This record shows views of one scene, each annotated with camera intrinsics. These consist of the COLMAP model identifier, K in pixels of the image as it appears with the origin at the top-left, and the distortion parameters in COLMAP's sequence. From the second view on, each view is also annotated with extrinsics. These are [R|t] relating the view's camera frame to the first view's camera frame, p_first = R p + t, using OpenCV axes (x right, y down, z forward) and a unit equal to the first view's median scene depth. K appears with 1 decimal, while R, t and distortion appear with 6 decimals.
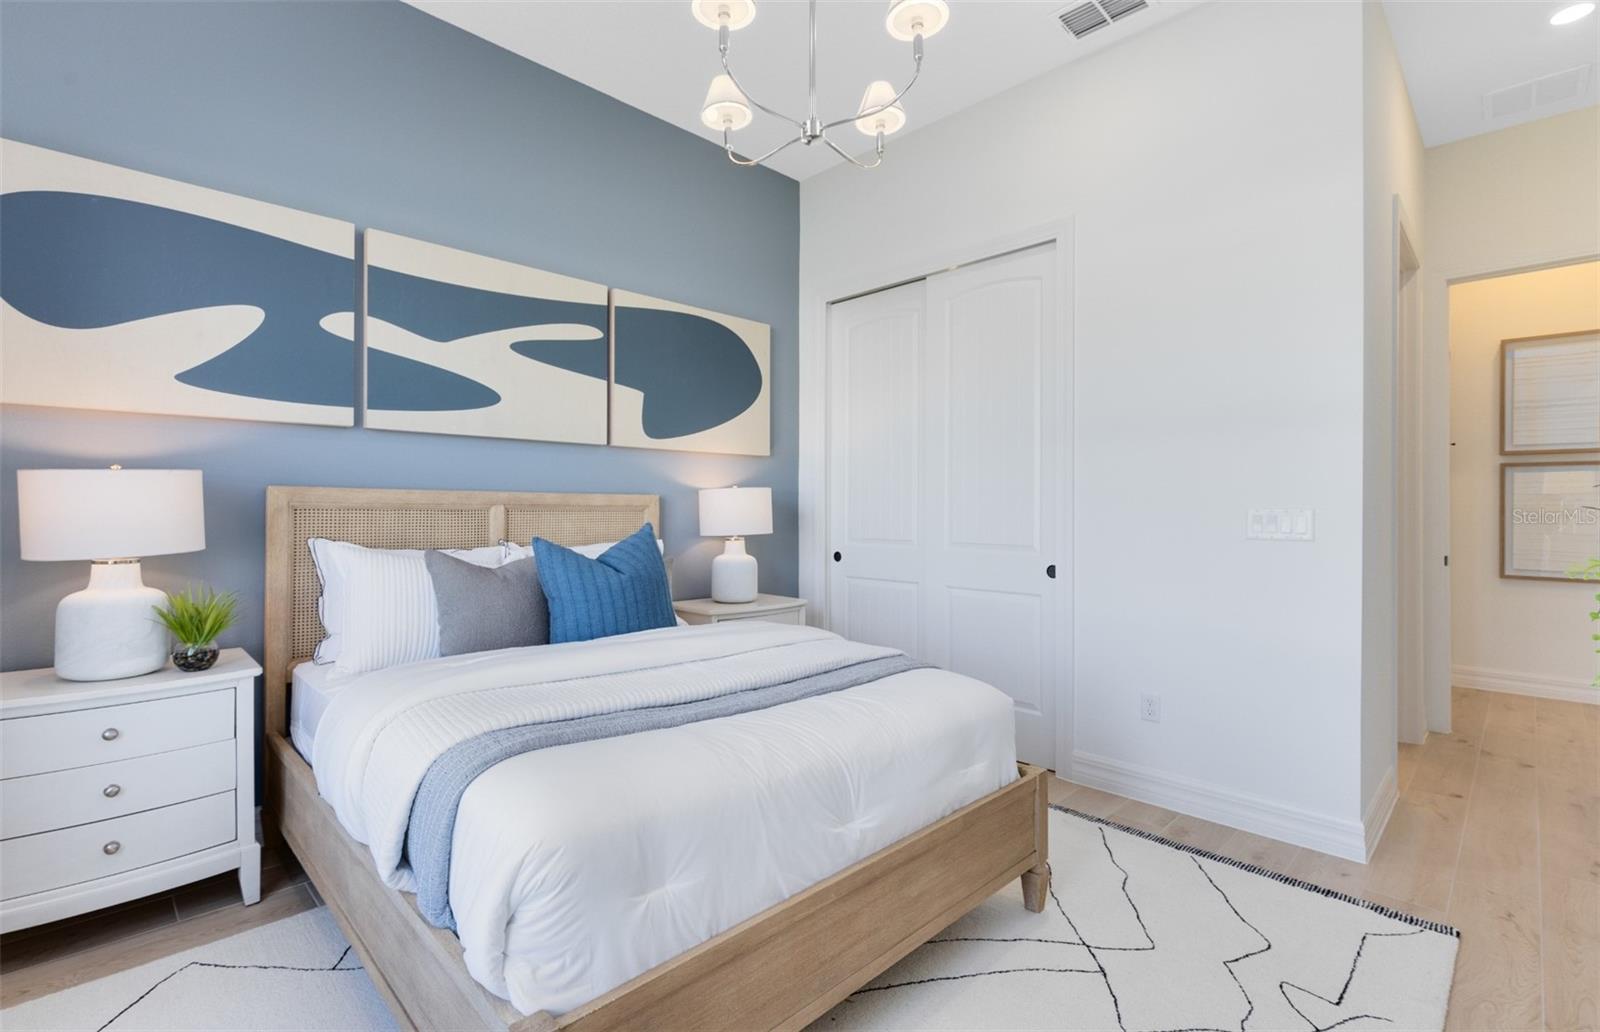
lens RADIAL K [[739.3, 0, 796.2], [0, 739.3, 504.9], [0, 0, 1]] dist [0.023322, -0.000141]
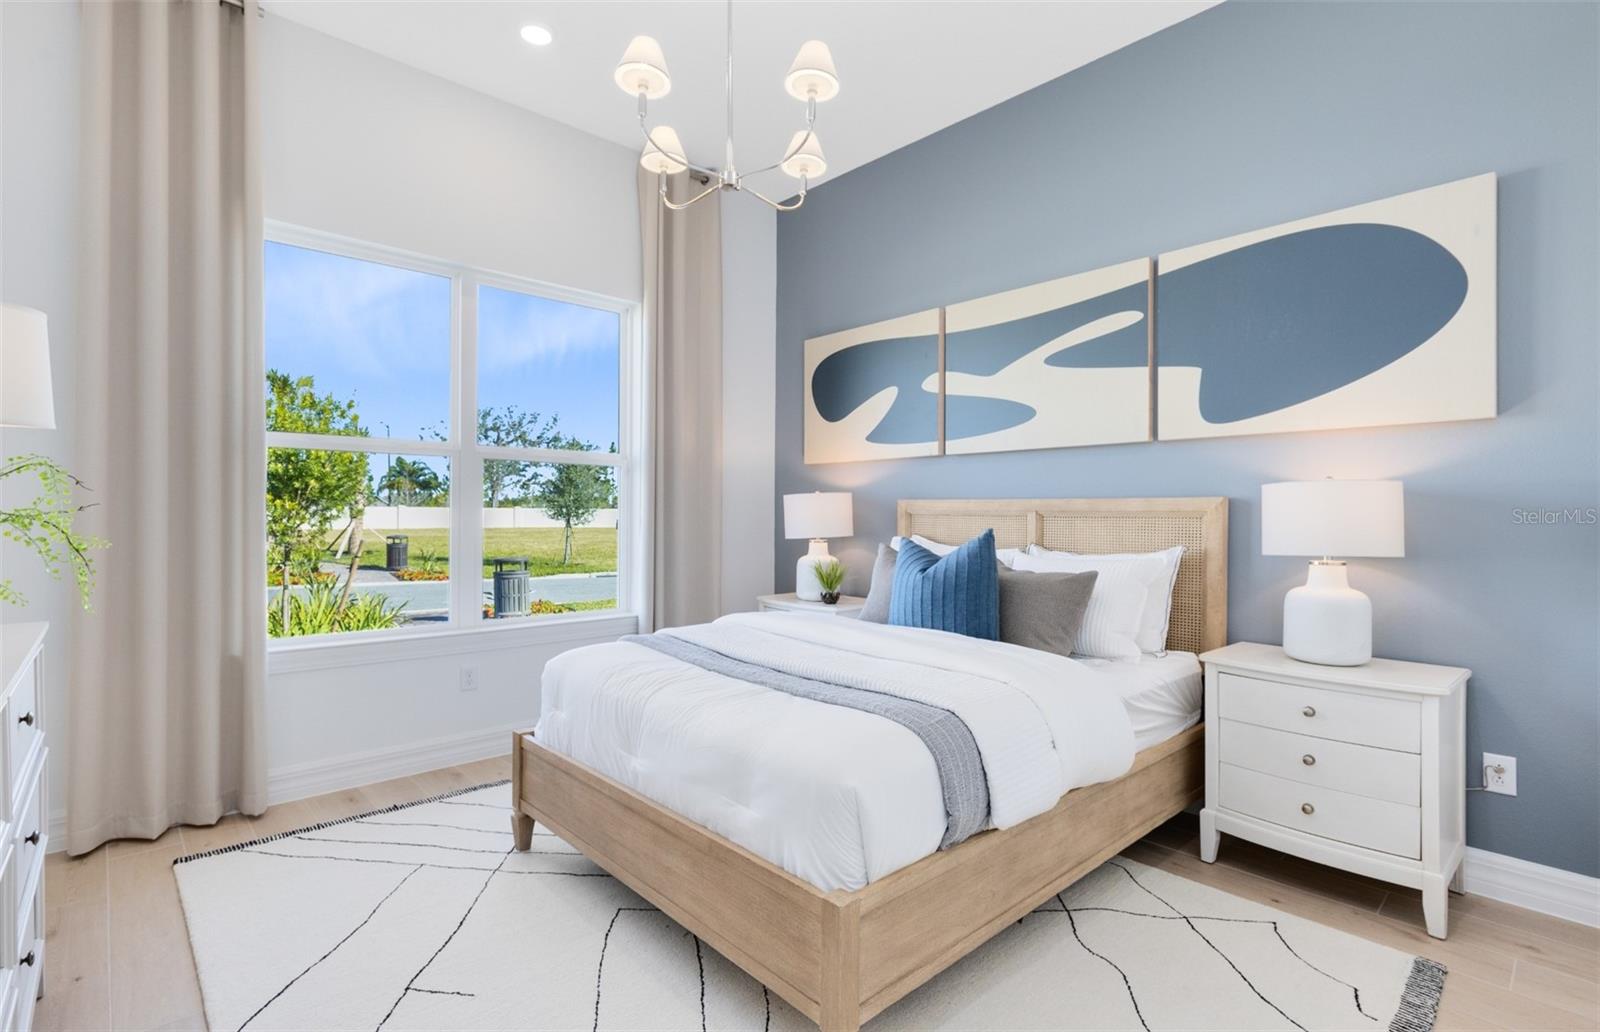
lens RADIAL K [[739.3, 0, 796.4], [0, 739.3, 520.1], [0, 0, 1]] dist [0.023322, -0.000141]
pose [[-0.032927, 0.007198, -0.999432, 0.778579], [0.001552, 0.999973, 0.007150, 0.005699], [0.999457, -0.001315, -0.032937, 0.767698]]
